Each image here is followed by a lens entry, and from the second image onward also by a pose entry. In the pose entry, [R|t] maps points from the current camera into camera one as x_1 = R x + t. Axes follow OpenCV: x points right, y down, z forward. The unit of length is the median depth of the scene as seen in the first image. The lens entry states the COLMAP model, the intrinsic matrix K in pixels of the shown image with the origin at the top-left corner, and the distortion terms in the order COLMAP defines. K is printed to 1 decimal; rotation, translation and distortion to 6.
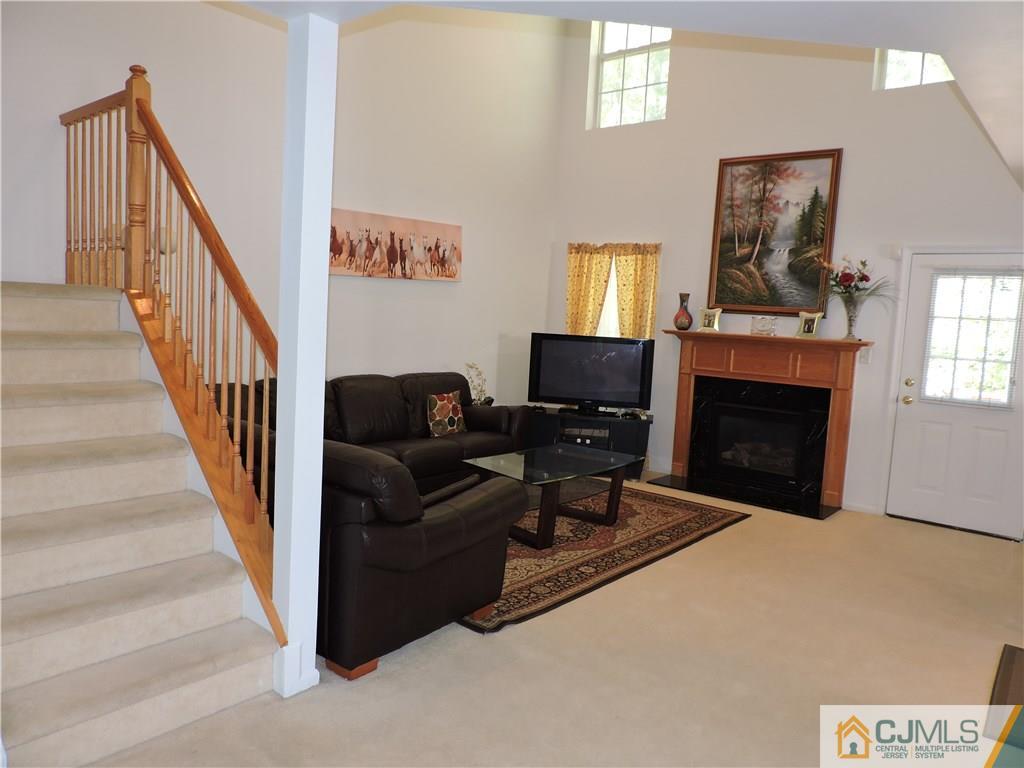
lens RADIAL K [[725.5, 0, 512.3], [0, 725.5, 387.1], [0, 0, 1]] dist [-0.021407, -0.000154]
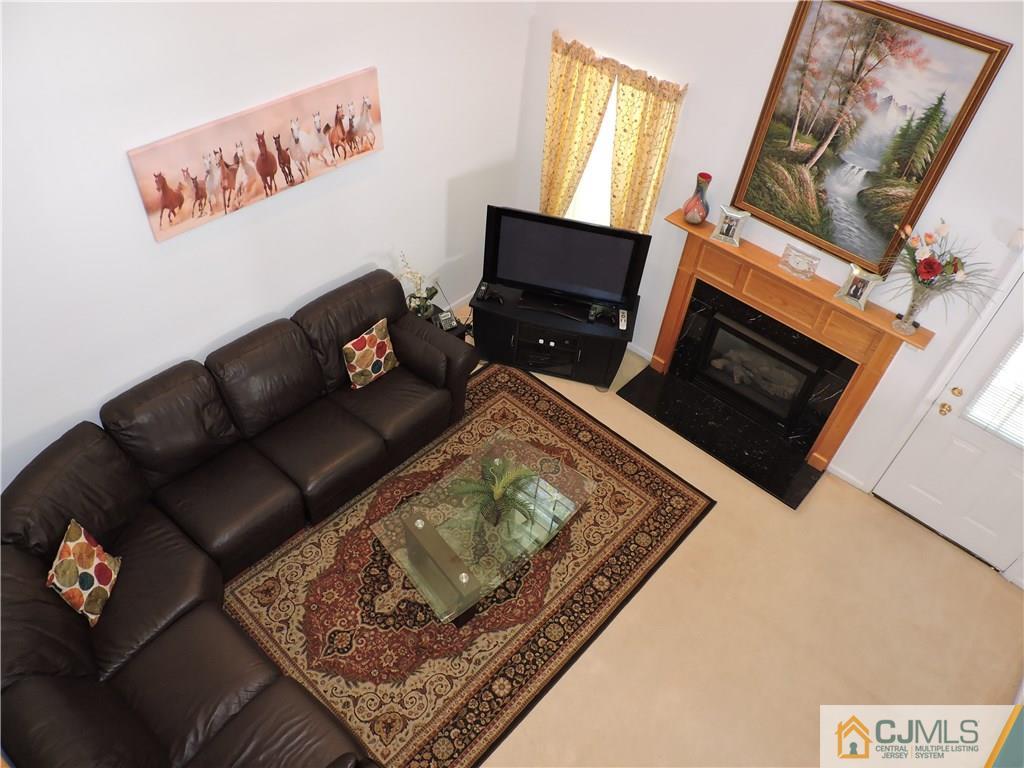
lens RADIAL K [[725.5, 0, 512.3], [0, 725.5, 387.1], [0, 0, 1]] dist [-0.021407, -0.000154]
pose [[0.998963, 0.044879, -0.007710, 0.074588], [-0.030069, 0.777285, 0.628430, -0.446464], [0.034196, -0.627546, 0.777828, 0.360094]]
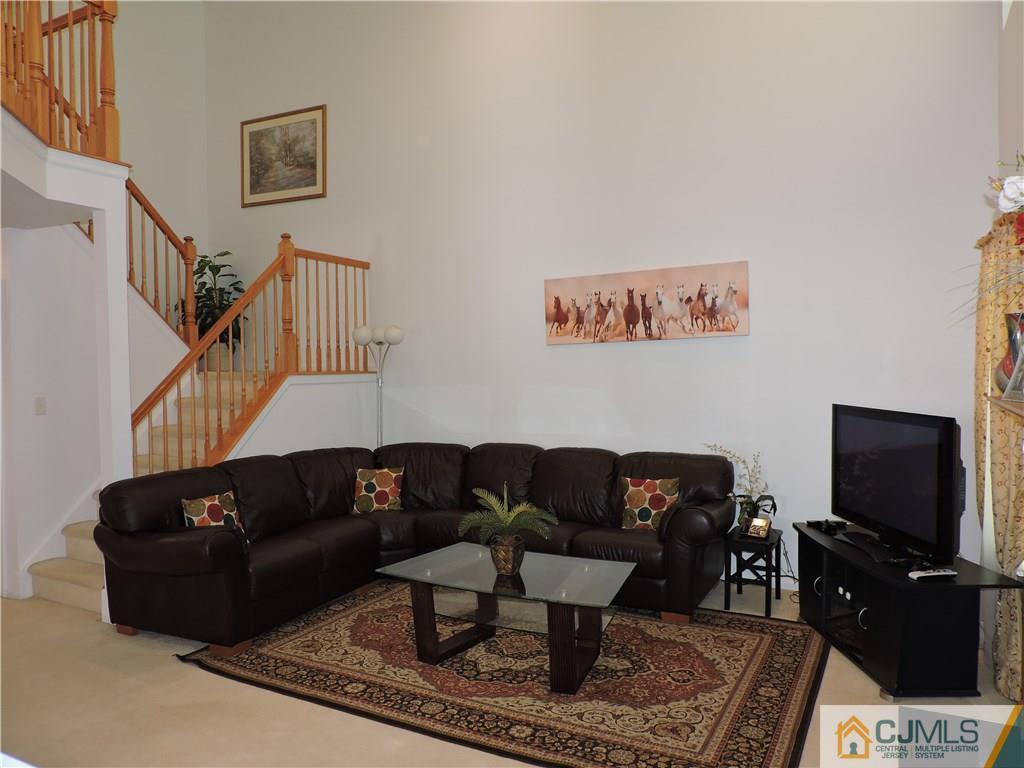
lens RADIAL K [[725.5, 0, 512.3], [0, 725.5, 387.1], [0, 0, 1]] dist [-0.021407, -0.000154]
pose [[0.207981, -0.021605, -0.977894, 0.661662], [-0.080323, 0.996002, -0.039089, -0.048574], [0.974829, 0.086677, 0.205414, 0.681819]]
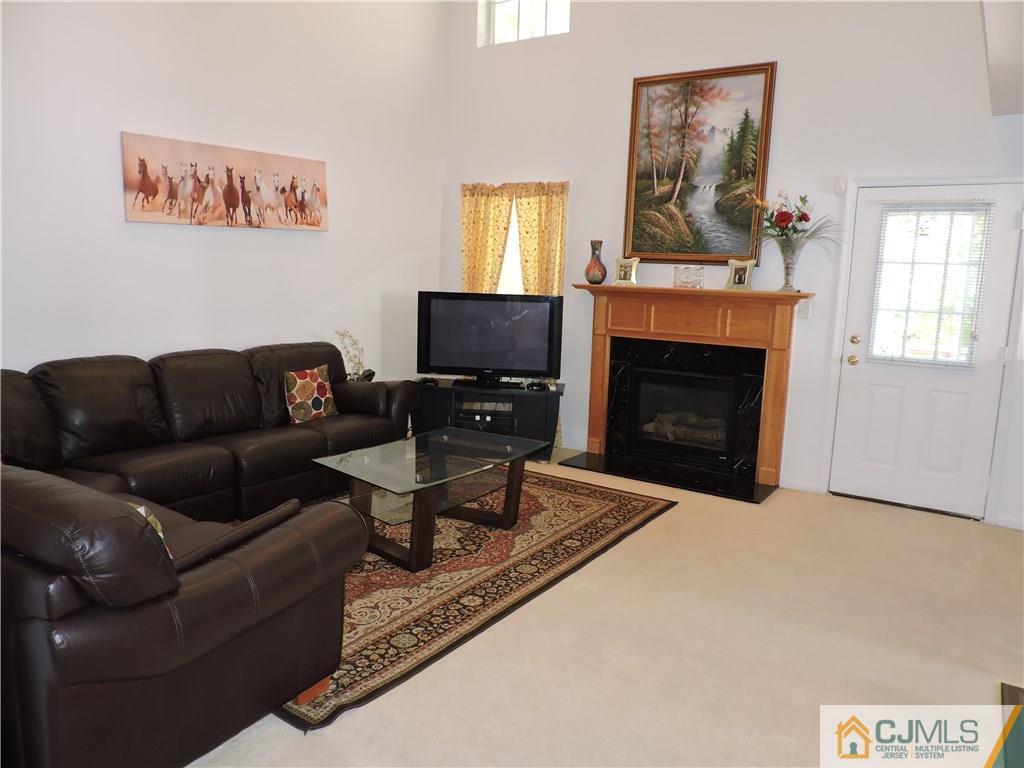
lens RADIAL K [[725.5, 0, 512.3], [0, 725.5, 387.1], [0, 0, 1]] dist [-0.021407, -0.000154]
pose [[0.994493, -0.035866, 0.098474, 0.054907], [0.030052, 0.997752, 0.059903, -0.013043], [-0.100401, -0.056613, 0.993335, 0.171991]]
